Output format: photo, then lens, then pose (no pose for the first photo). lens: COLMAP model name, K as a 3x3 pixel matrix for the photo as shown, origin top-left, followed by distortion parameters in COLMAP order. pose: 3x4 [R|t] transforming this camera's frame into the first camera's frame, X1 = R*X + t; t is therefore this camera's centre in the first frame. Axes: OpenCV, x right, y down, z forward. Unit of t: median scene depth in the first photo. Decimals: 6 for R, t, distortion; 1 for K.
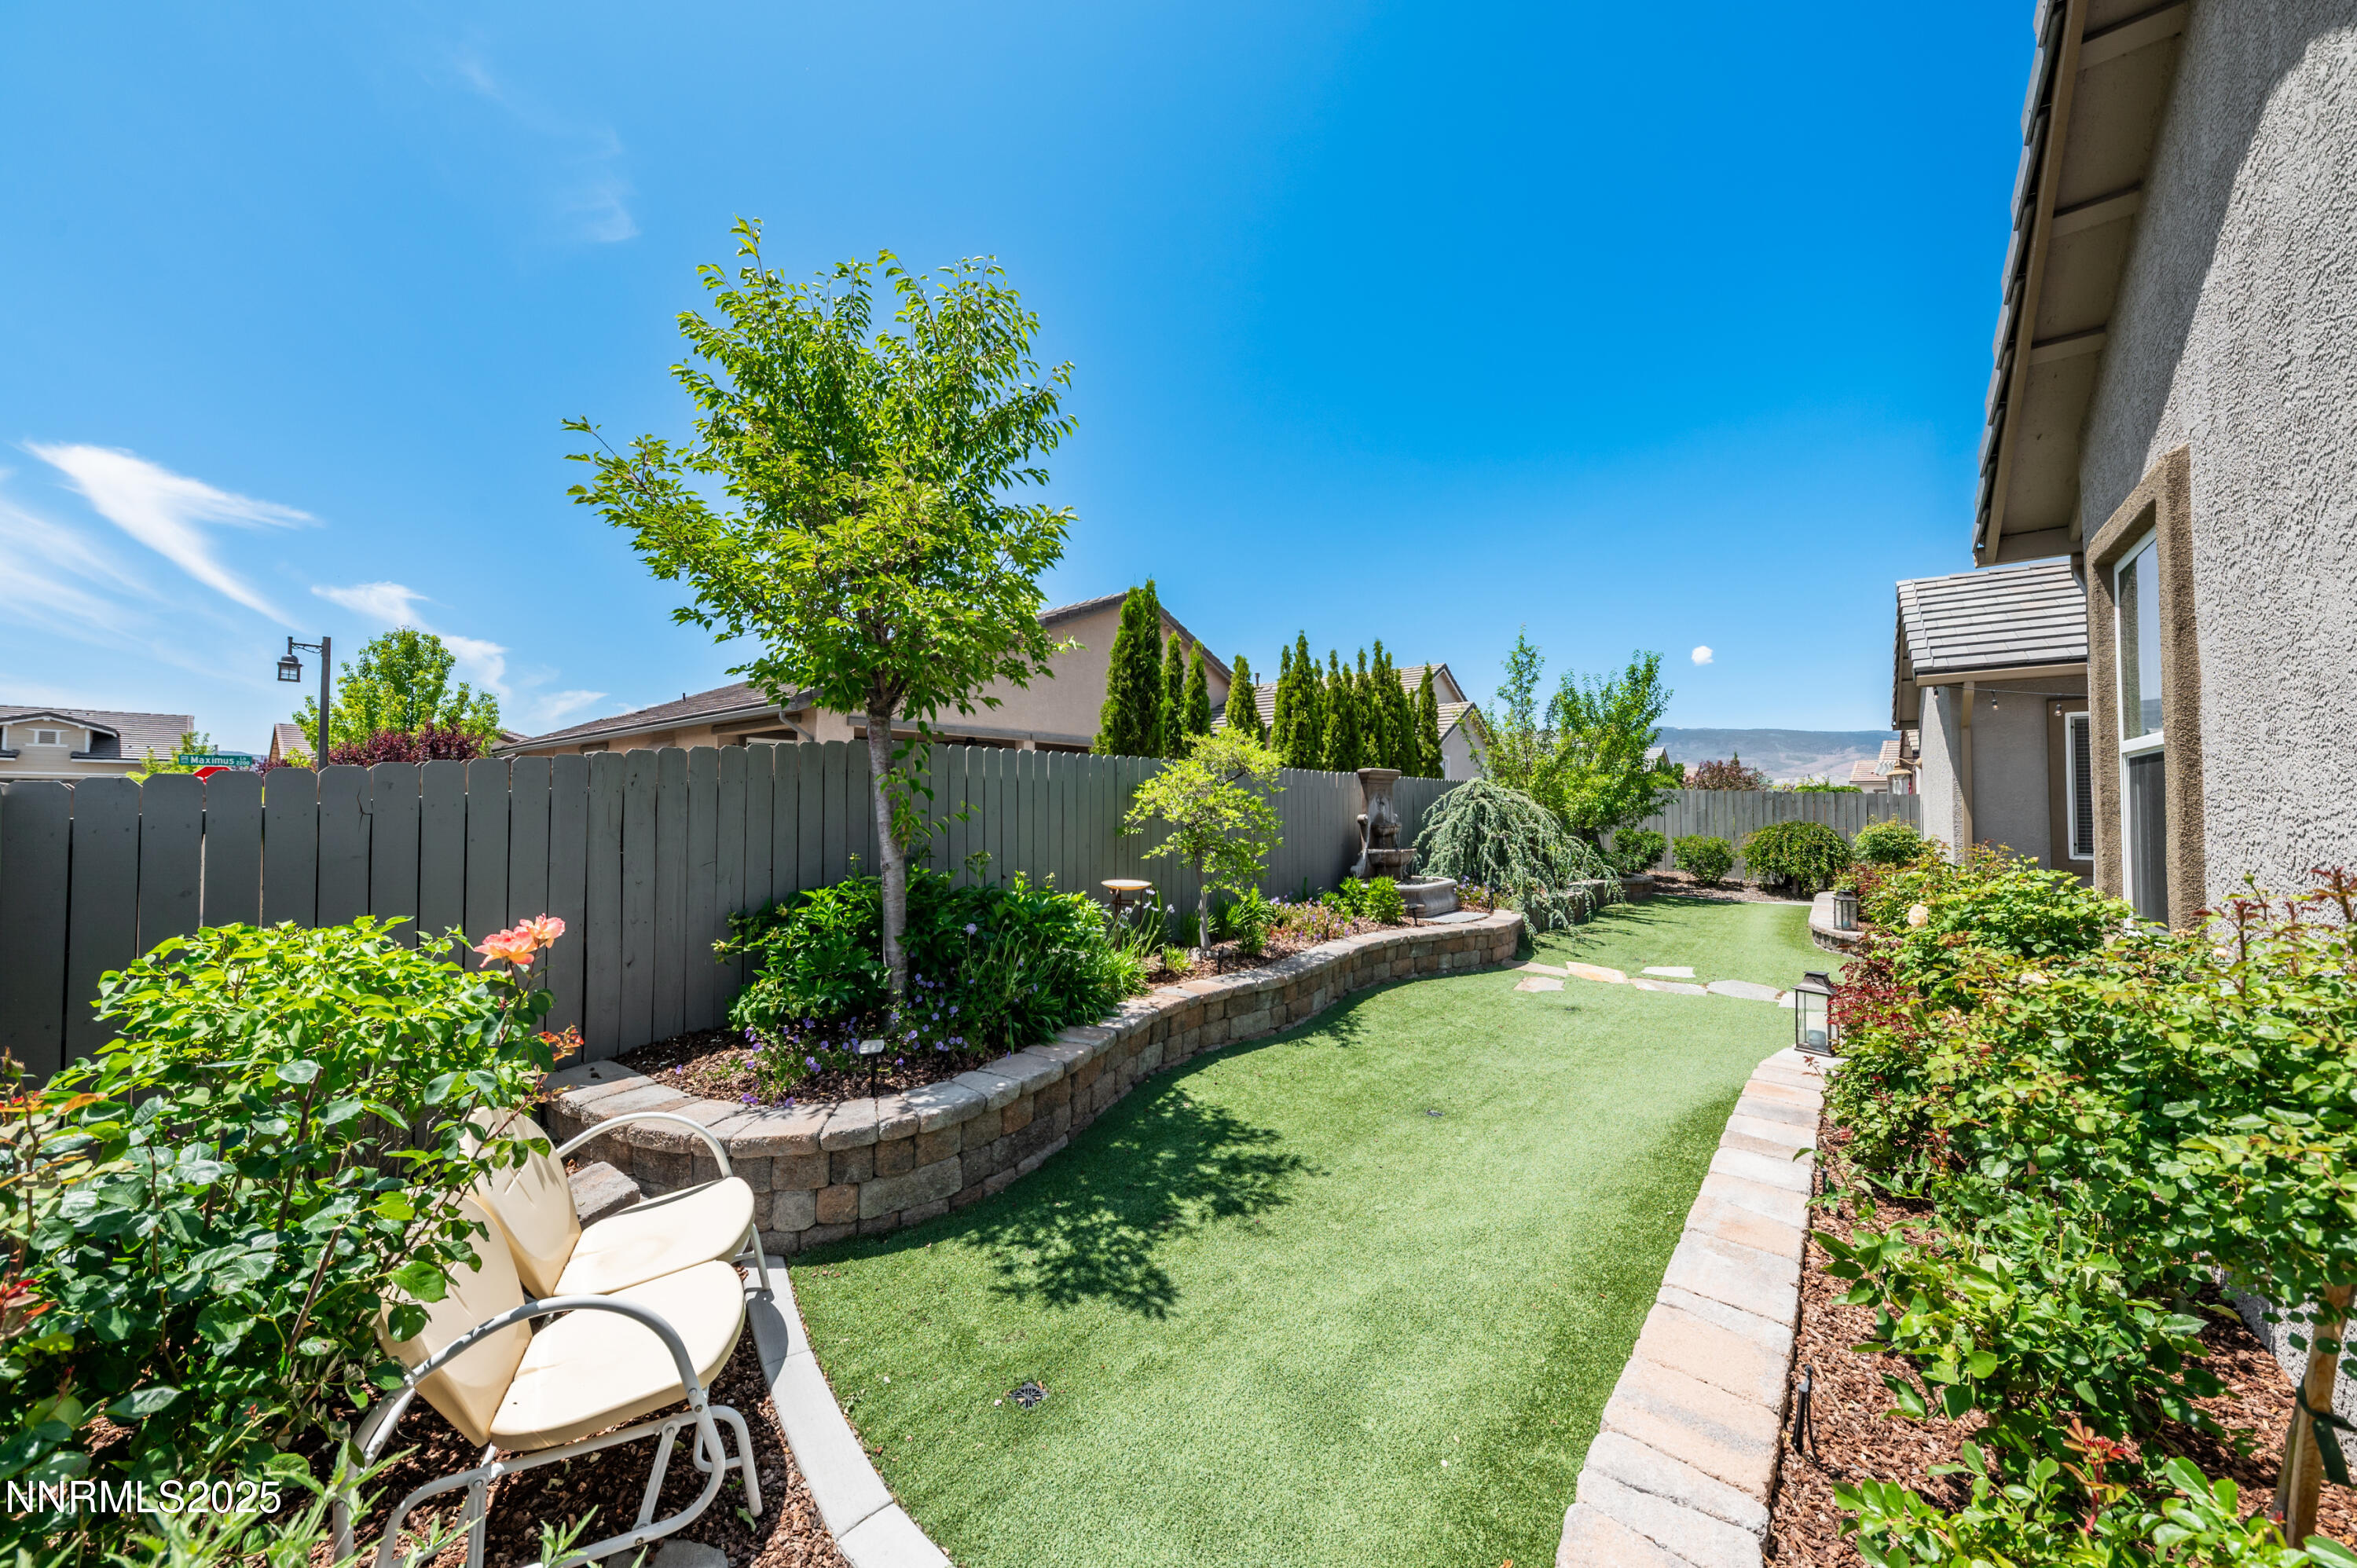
lens RADIAL K [[816.8, 0, 1178.5], [0, 816.8, 784.0], [0, 0, 1]] dist [0.000116, 0.000027]
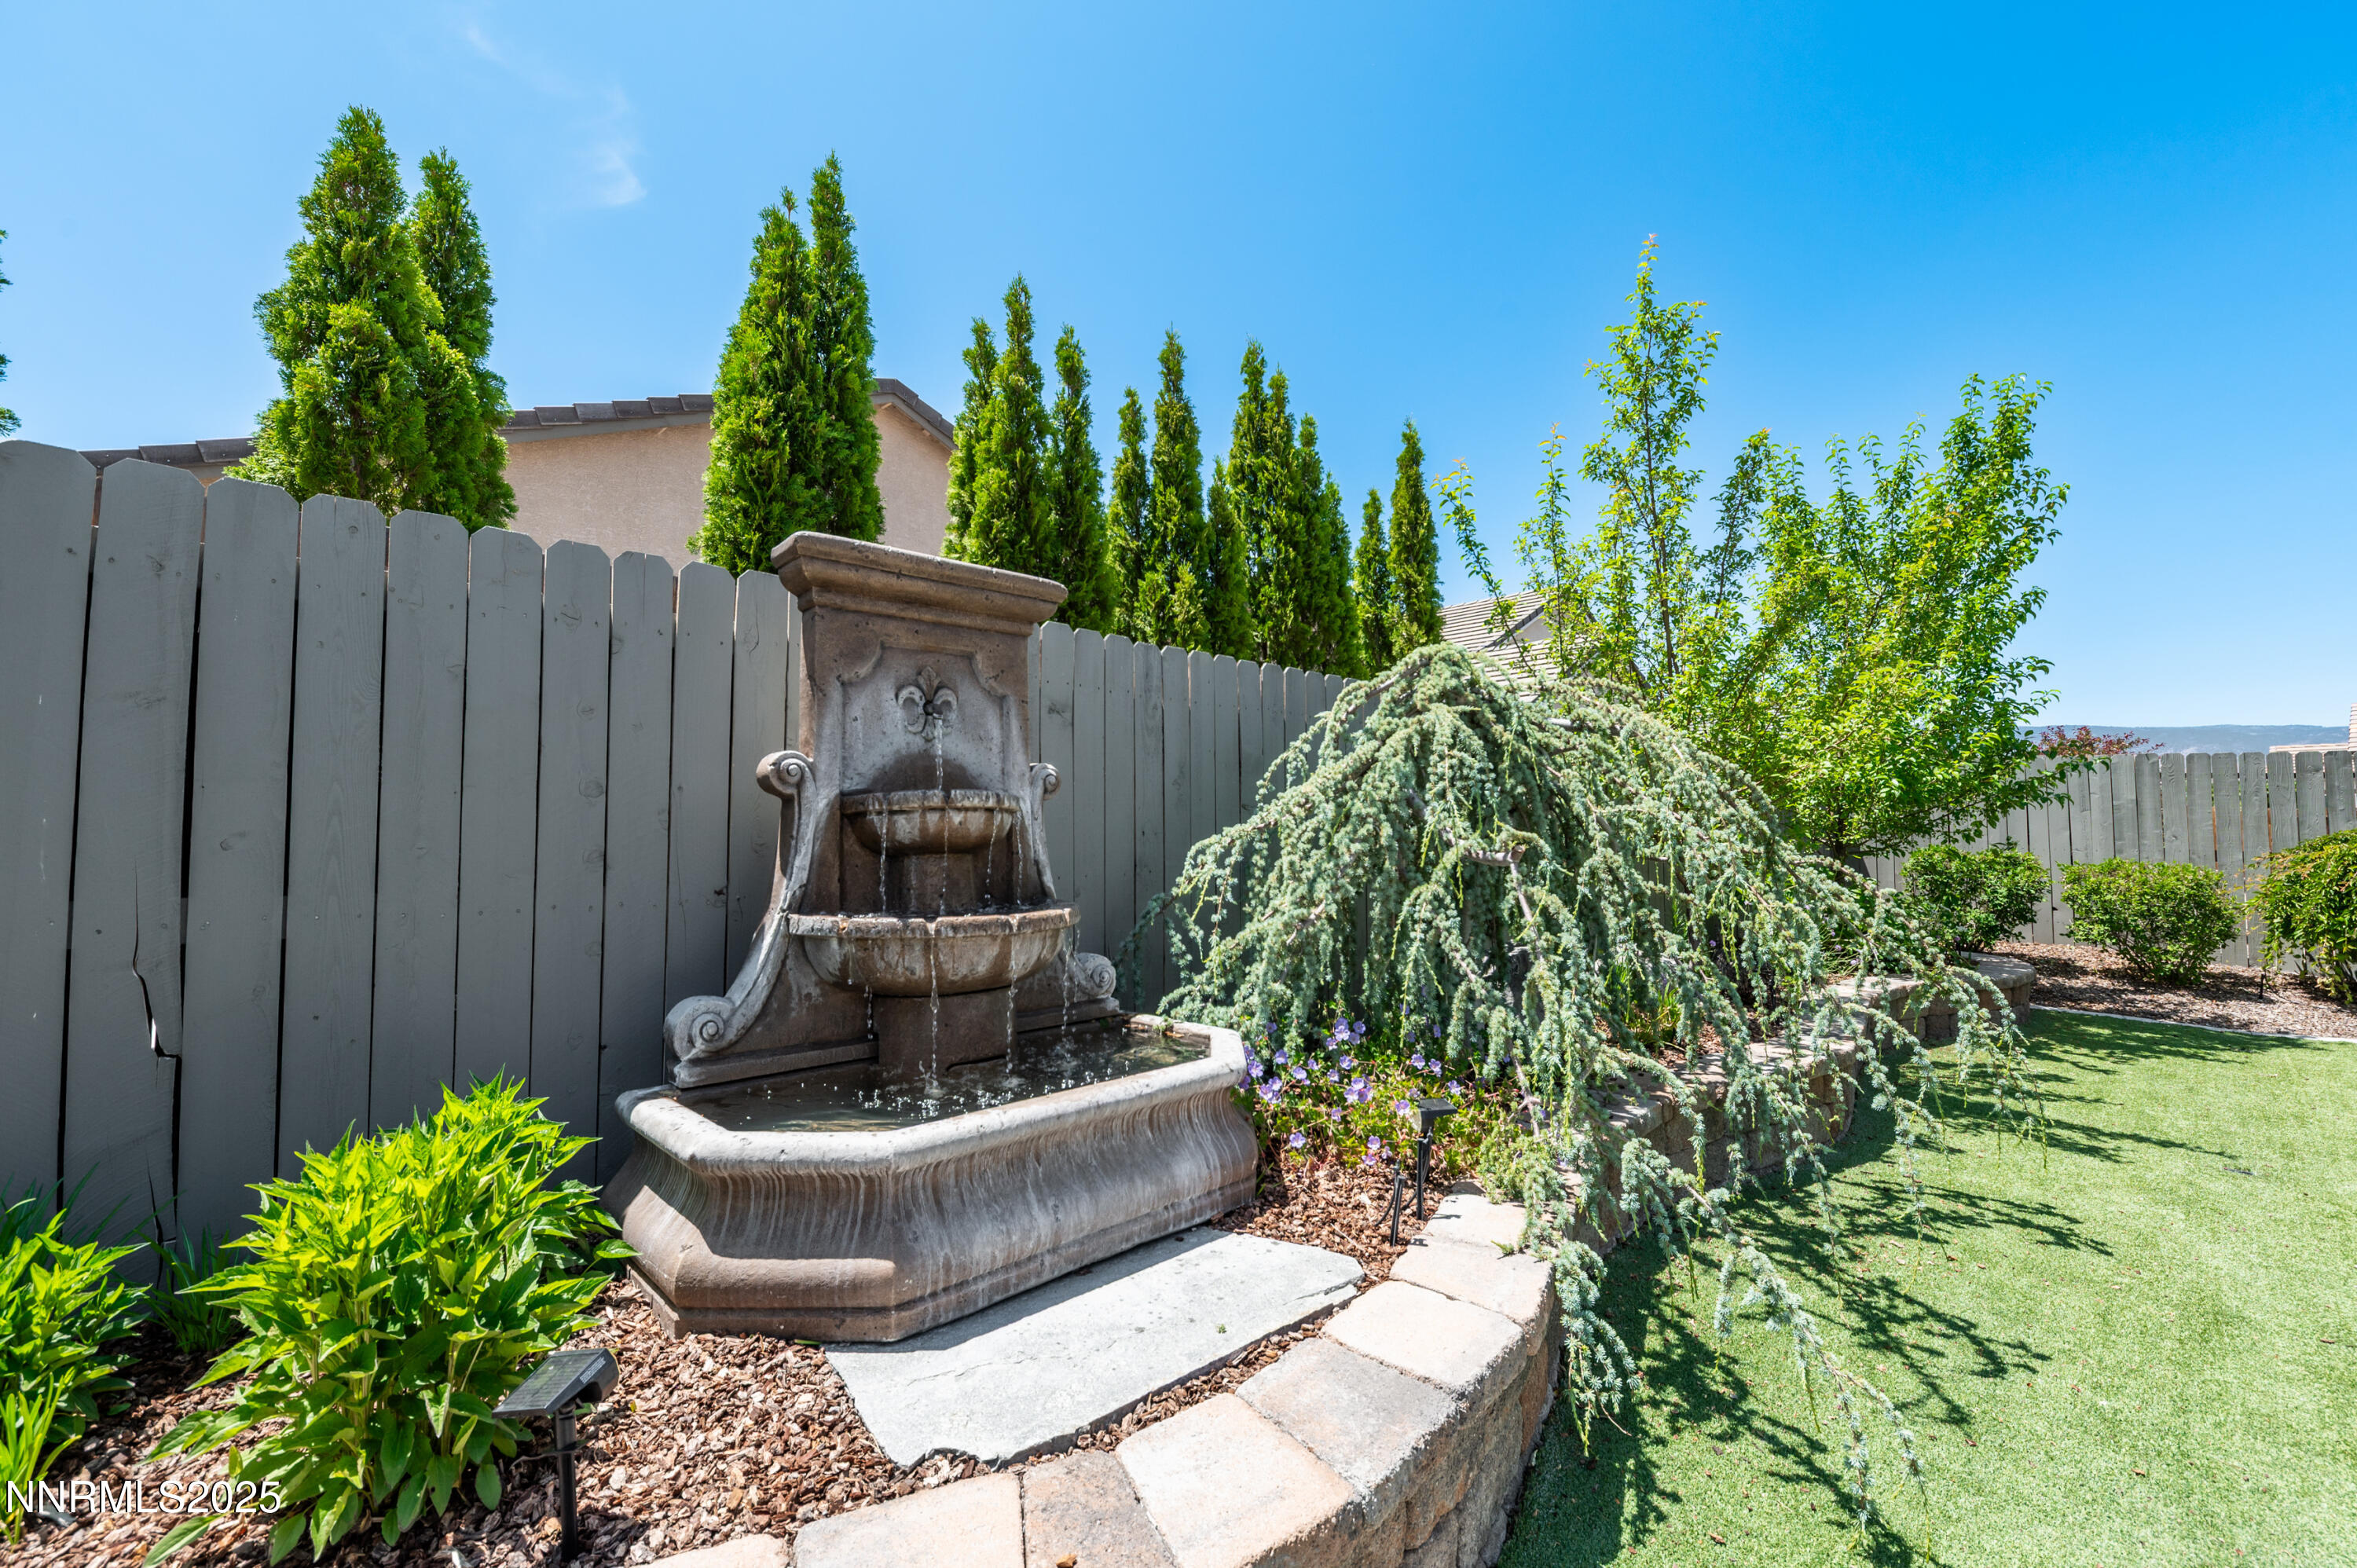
lens RADIAL K [[983.6, 0, 1178.5], [0, 983.6, 784.0], [0, 0, 1]] dist [0.000161, -0.000070]
pose [[0.993804, -0.012230, -0.110469, 0.232017], [0.009637, 0.999666, -0.023981, 0.034813], [0.110725, 0.022768, 0.993590, 0.492300]]
